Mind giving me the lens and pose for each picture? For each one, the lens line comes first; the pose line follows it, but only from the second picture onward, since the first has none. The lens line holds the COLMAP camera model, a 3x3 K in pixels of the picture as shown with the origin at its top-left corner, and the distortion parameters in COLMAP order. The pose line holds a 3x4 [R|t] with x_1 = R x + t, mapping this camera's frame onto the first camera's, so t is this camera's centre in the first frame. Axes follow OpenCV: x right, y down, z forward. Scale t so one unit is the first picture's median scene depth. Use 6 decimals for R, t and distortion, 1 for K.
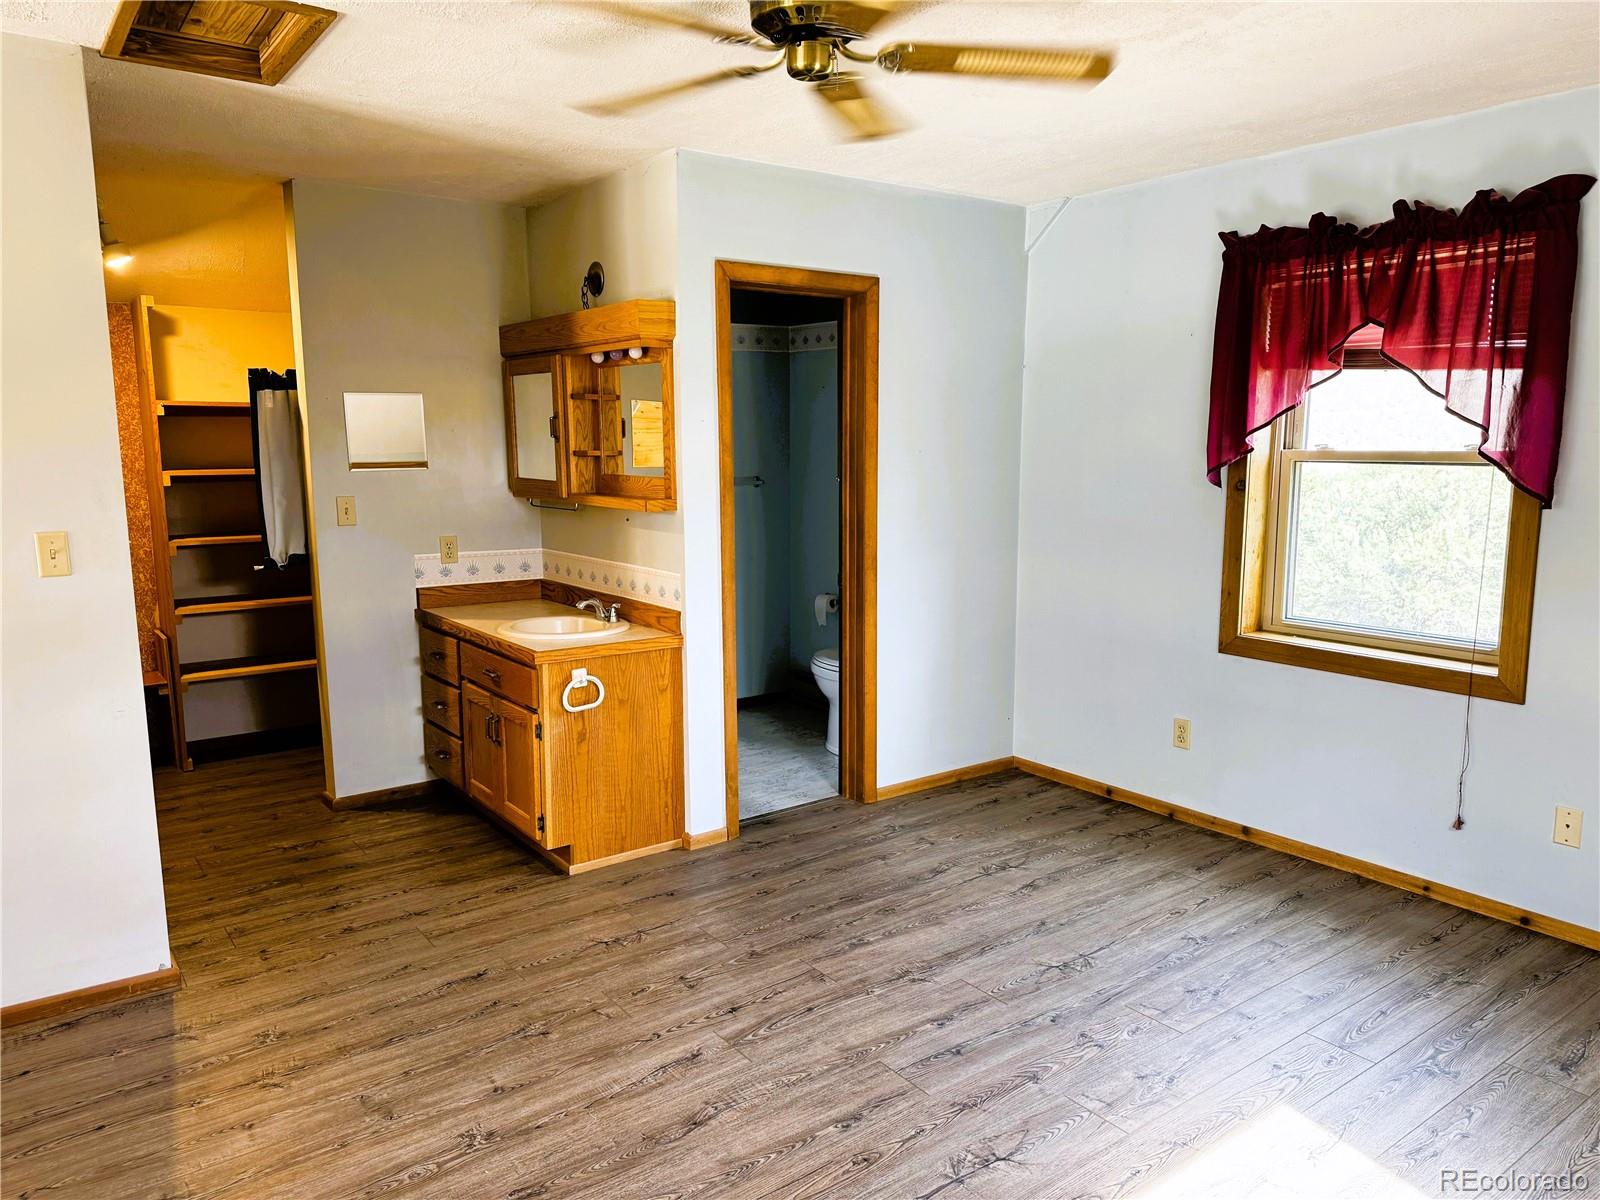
lens RADIAL K [[1137.4, 0, 790.6], [0, 1137.4, 586.4], [0, 0, 1]] dist [0.045142, -0.036390]
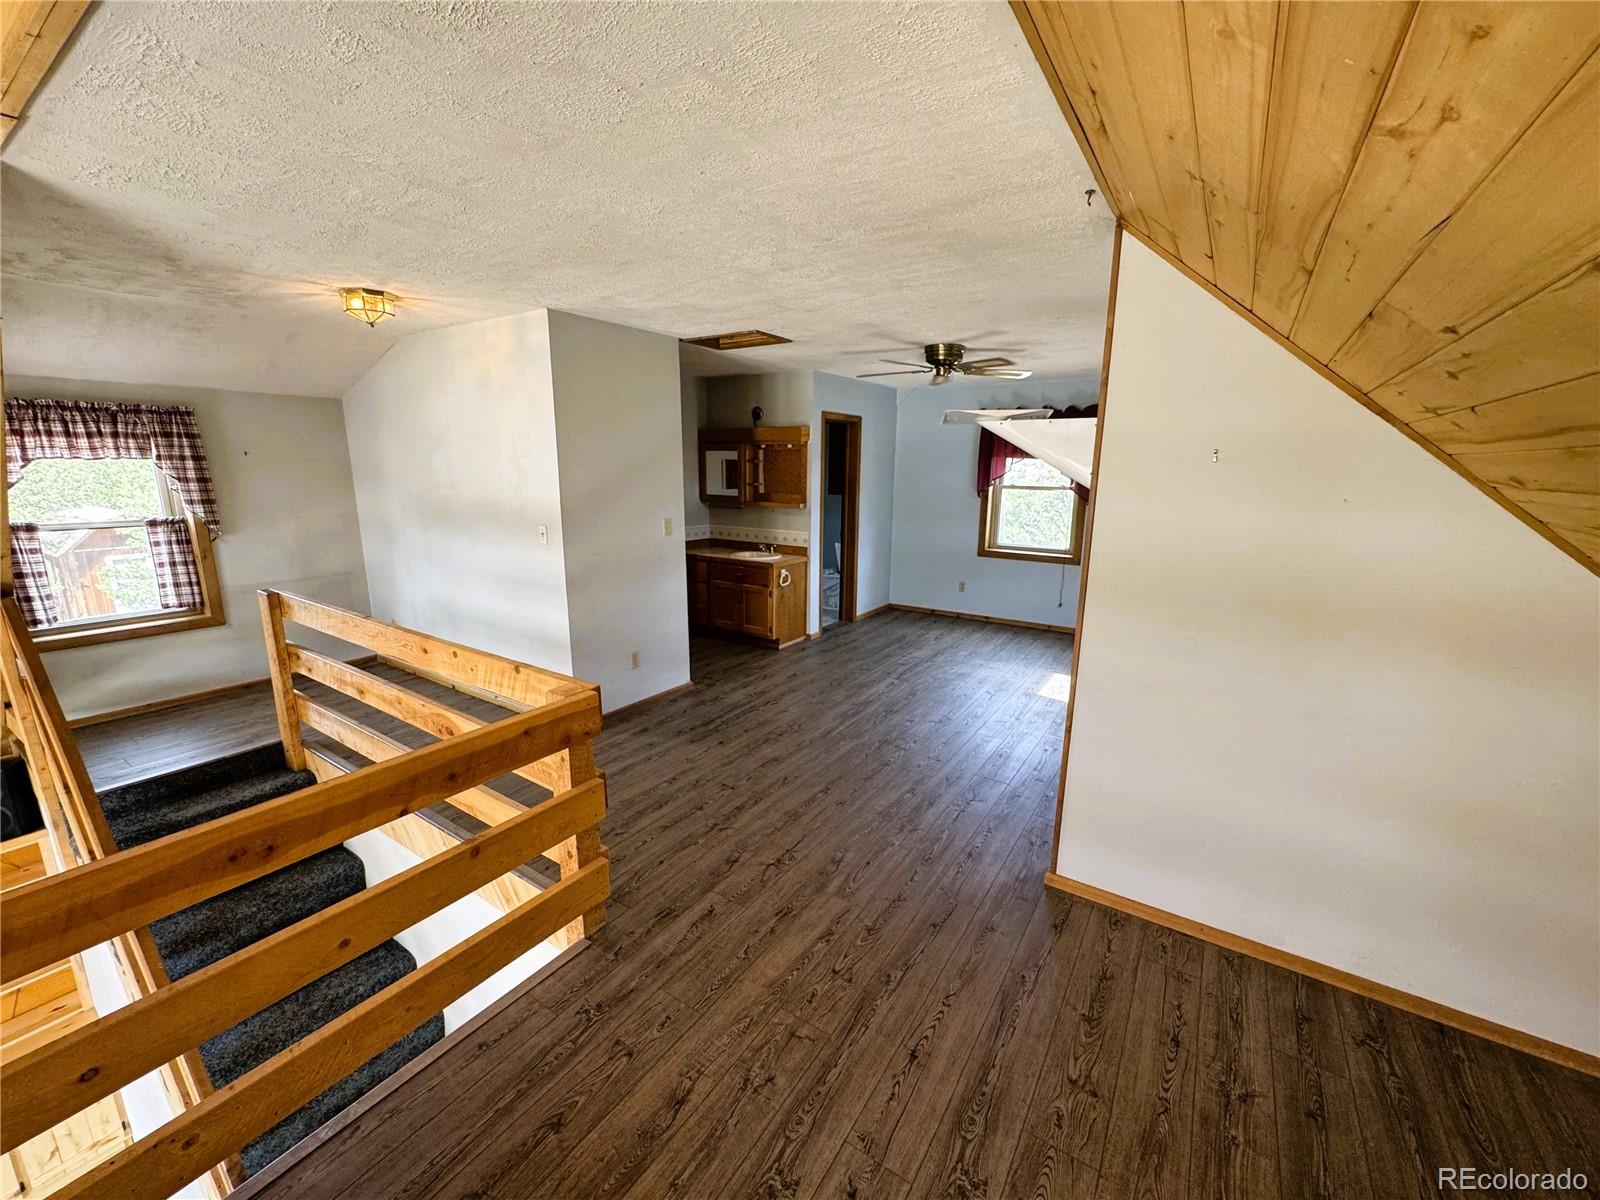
lens RADIAL K [[652.7, 0, 807.0], [0, 652.7, 587.2], [0, 0, 1]] dist [-0.020200, 0.000102]
pose [[0.936758, -0.051344, 0.346190, -0.613023], [0.031283, 0.997504, 0.063295, 0.018860], [-0.348576, -0.048462, 0.936027, -0.387170]]
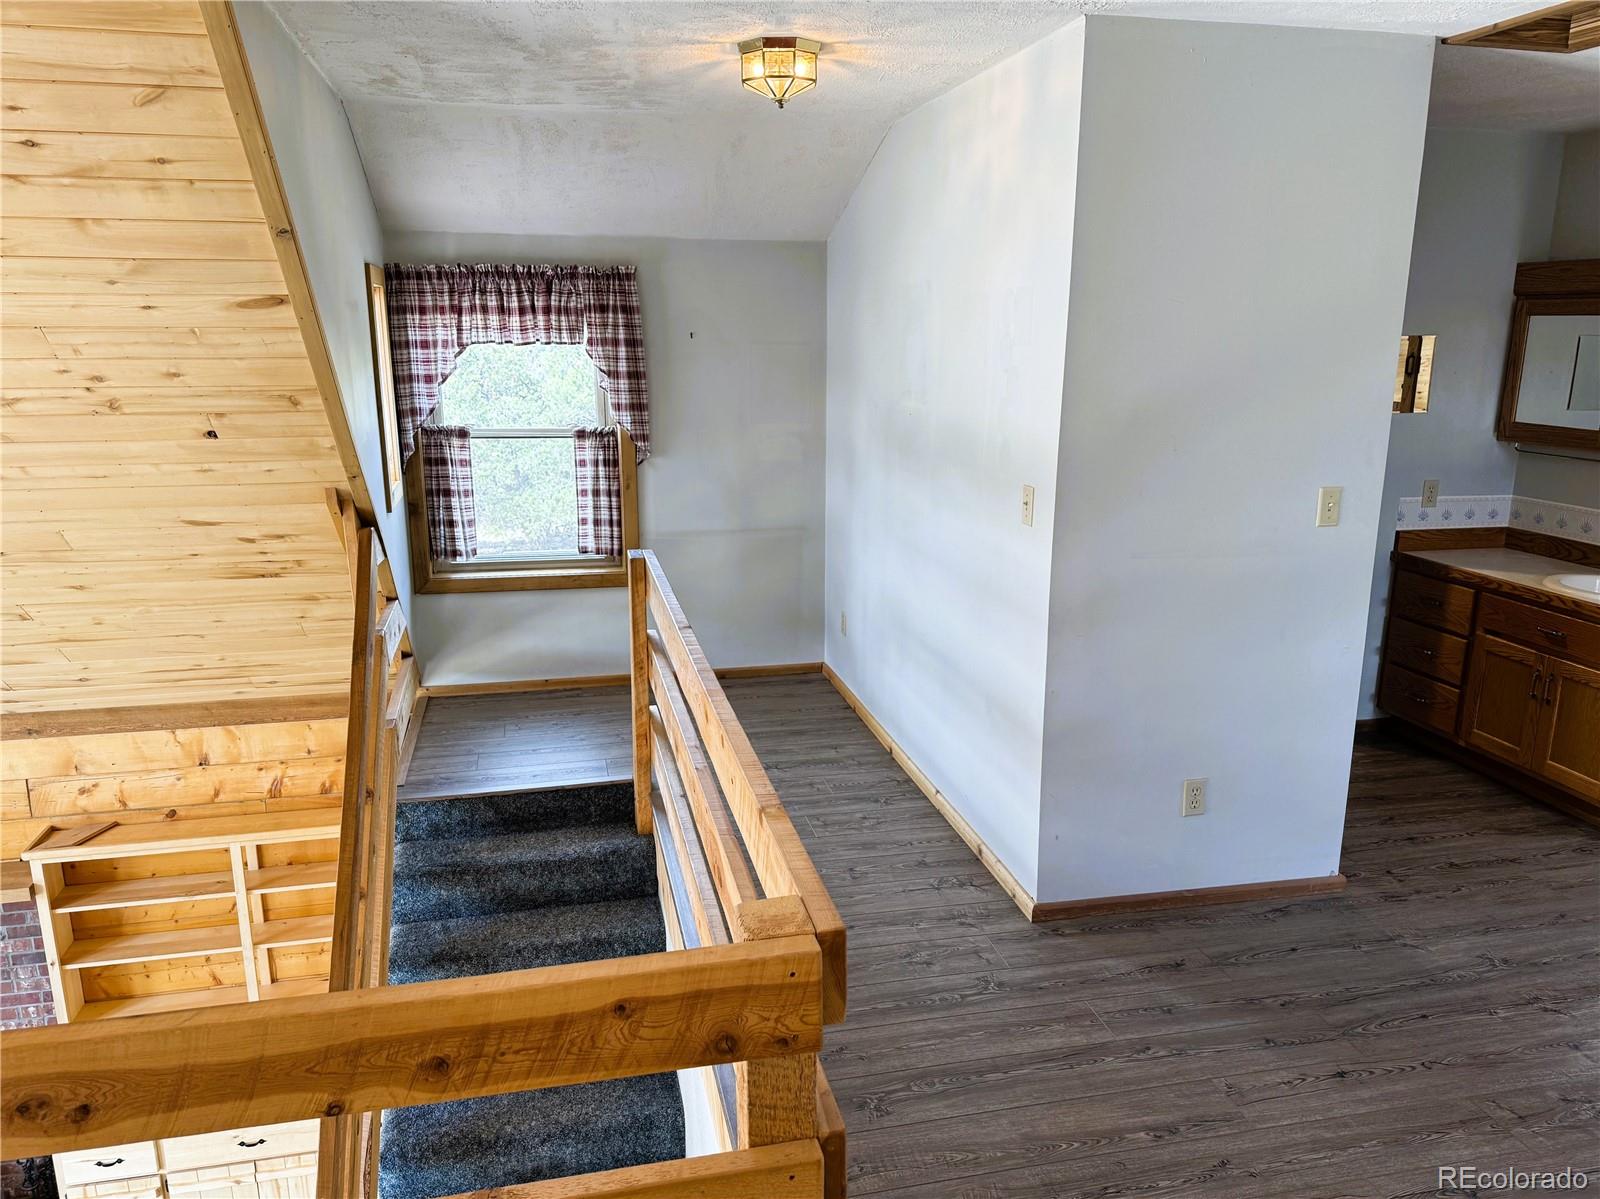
lens RADIAL K [[1137.4, 0, 803.7], [0, 1137.4, 601.5], [0, 0, 1]] dist [0.045142, -0.036390]
pose [[0.913433, 0.098356, -0.394926, -0.459316], [-0.058154, 0.991944, 0.112537, -0.023574], [0.402814, -0.079828, 0.911794, -0.165086]]
